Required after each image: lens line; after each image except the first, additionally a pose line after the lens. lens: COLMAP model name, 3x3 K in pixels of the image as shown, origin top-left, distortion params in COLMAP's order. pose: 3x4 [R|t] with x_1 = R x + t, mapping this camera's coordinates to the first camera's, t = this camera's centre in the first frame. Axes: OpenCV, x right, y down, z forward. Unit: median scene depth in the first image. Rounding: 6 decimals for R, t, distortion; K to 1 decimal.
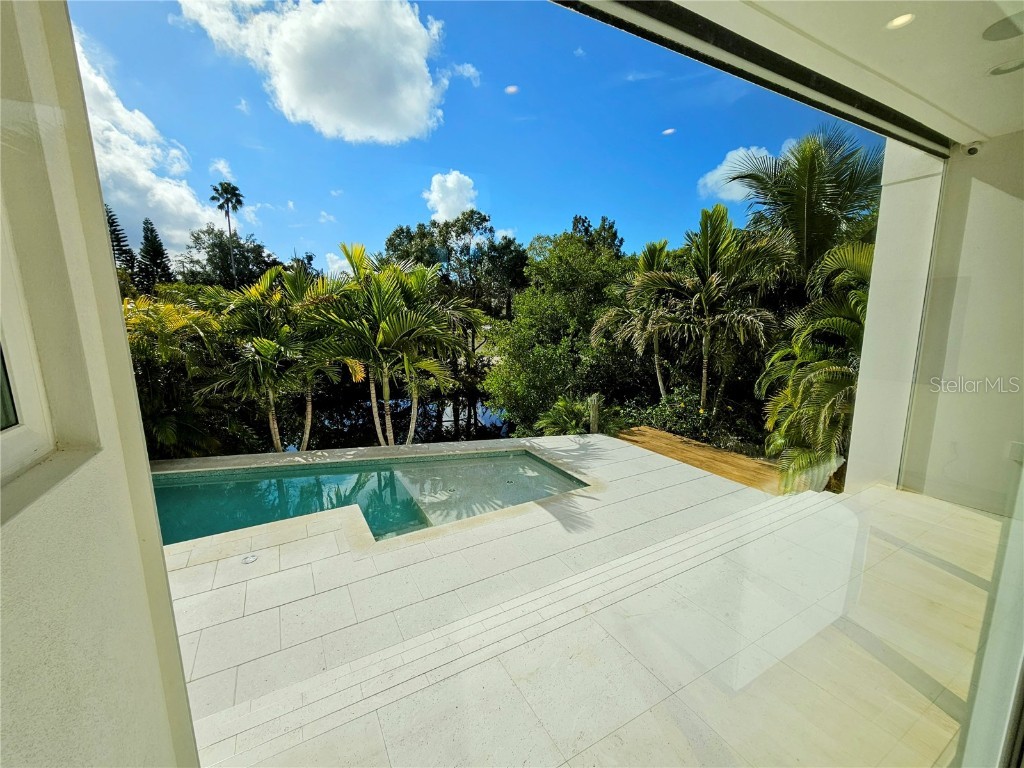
lens RADIAL K [[423.8, 0, 513.2], [0, 423.8, 386.0], [0, 0, 1]] dist [-0.003690, 0.000053]
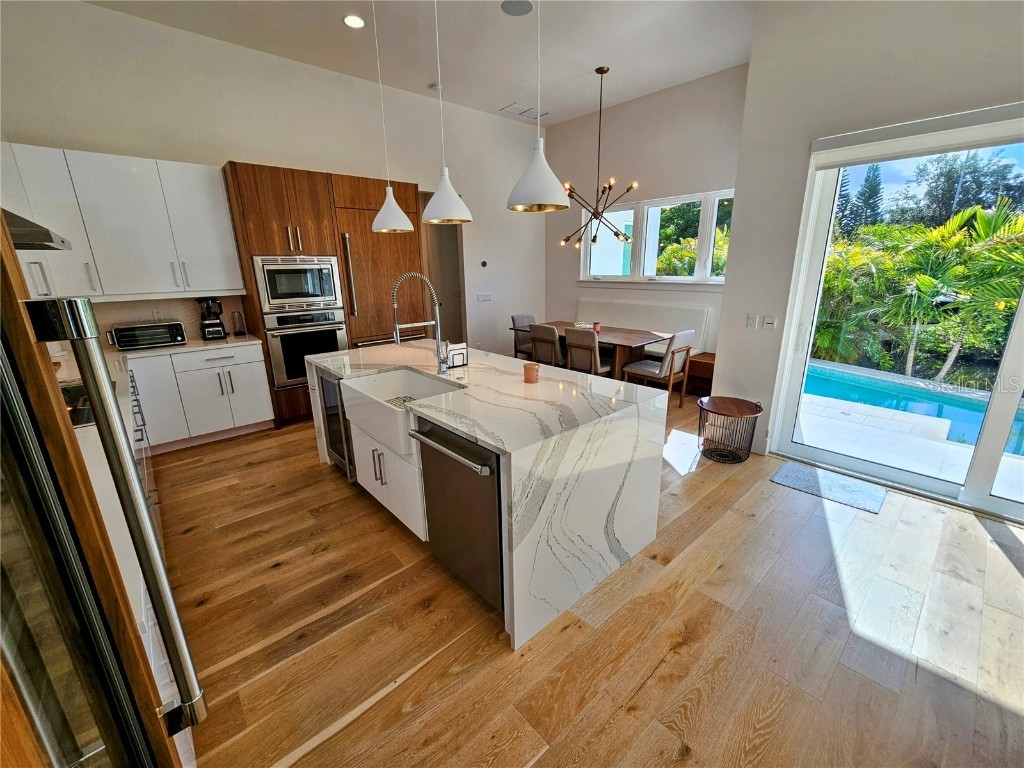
lens RADIAL K [[423.8, 0, 513.2], [0, 423.8, 386.0], [0, 0, 1]] dist [-0.003690, 0.000053]
pose [[0.221162, 0.282770, -0.933343, 0.121104], [-0.156563, 0.954923, 0.252209, 0.022879], [0.962588, 0.090348, 0.255464, -0.134527]]
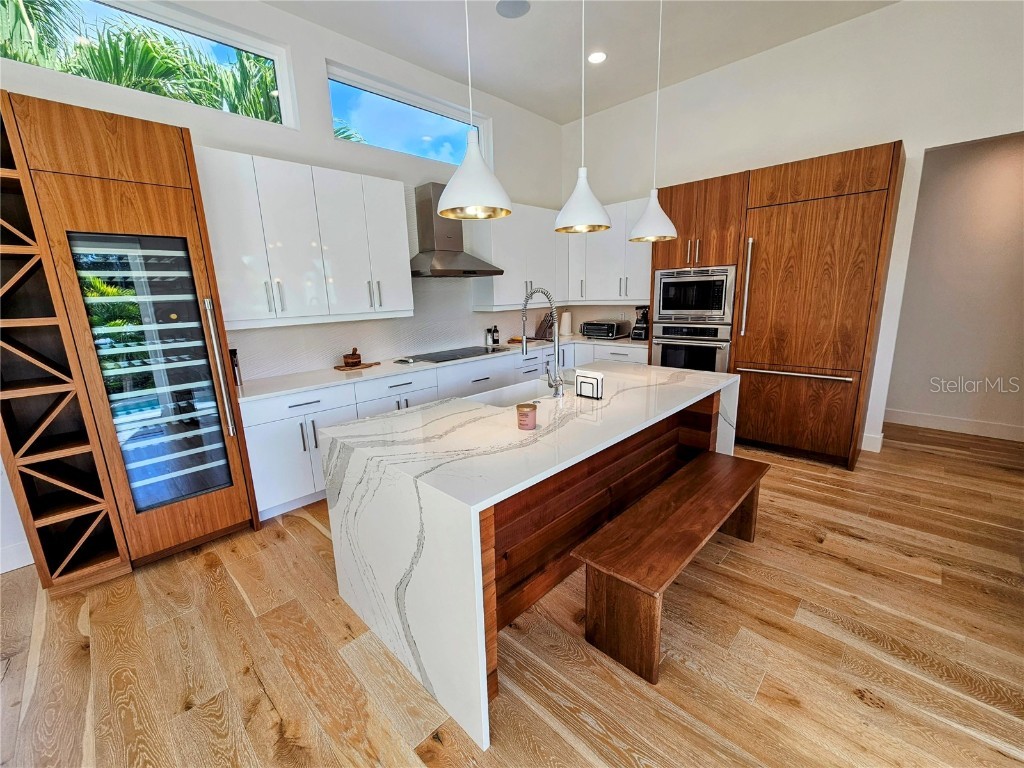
lens RADIAL K [[424.5, 0, 511.2], [0, 424.5, 386.8], [0, 0, 1]] dist [-0.000569, 0.000558]
pose [[-0.958053, 0.108927, -0.265085, 0.041754], [-0.000147, 0.924768, 0.380532, 0.007793], [0.286592, 0.364608, -0.885960, -0.025667]]
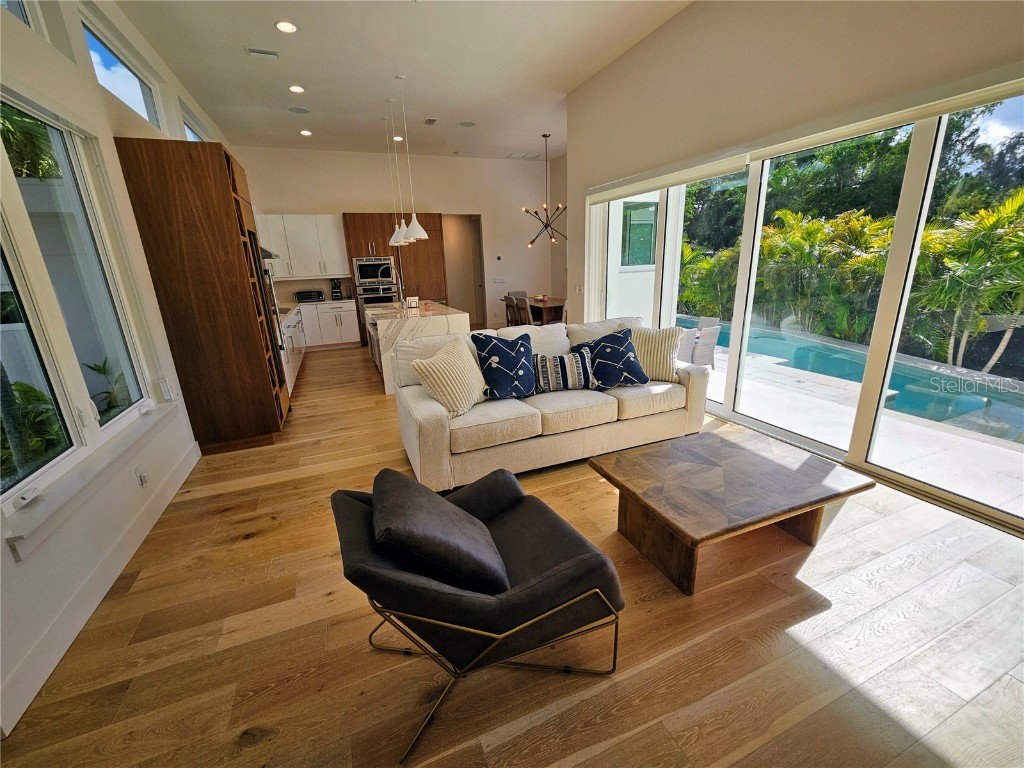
lens RADIAL K [[423.8, 0, 513.2], [0, 423.8, 386.0], [0, 0, 1]] dist [-0.003690, 0.000053]
pose [[-0.120262, 0.304326, -0.944946, 0.271081], [-0.133042, 0.938327, 0.319126, 0.002327], [0.983787, 0.164097, -0.072357, -0.022528]]
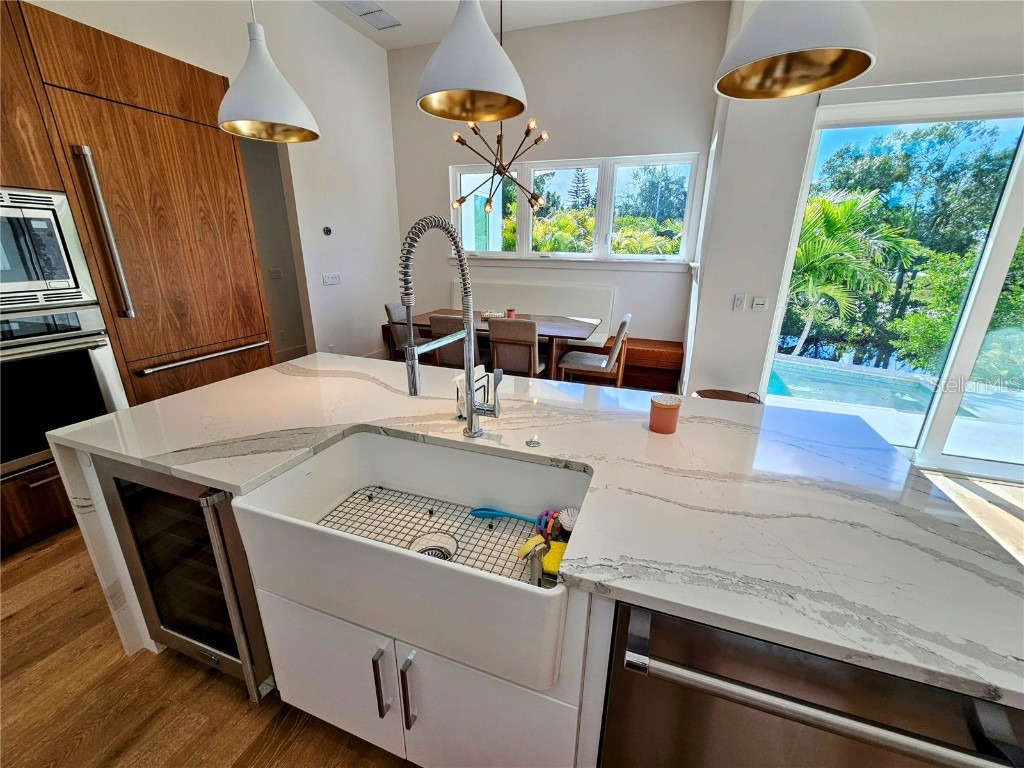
lens RADIAL K [[424.5, 0, 511.2], [0, 424.5, 386.8], [0, 0, 1]] dist [-0.000569, 0.000558]
pose [[0.653438, 0.263927, -0.709480, 0.044362], [-0.152476, 0.963930, 0.218151, 0.033211], [0.741465, -0.034370, 0.670111, -0.159701]]
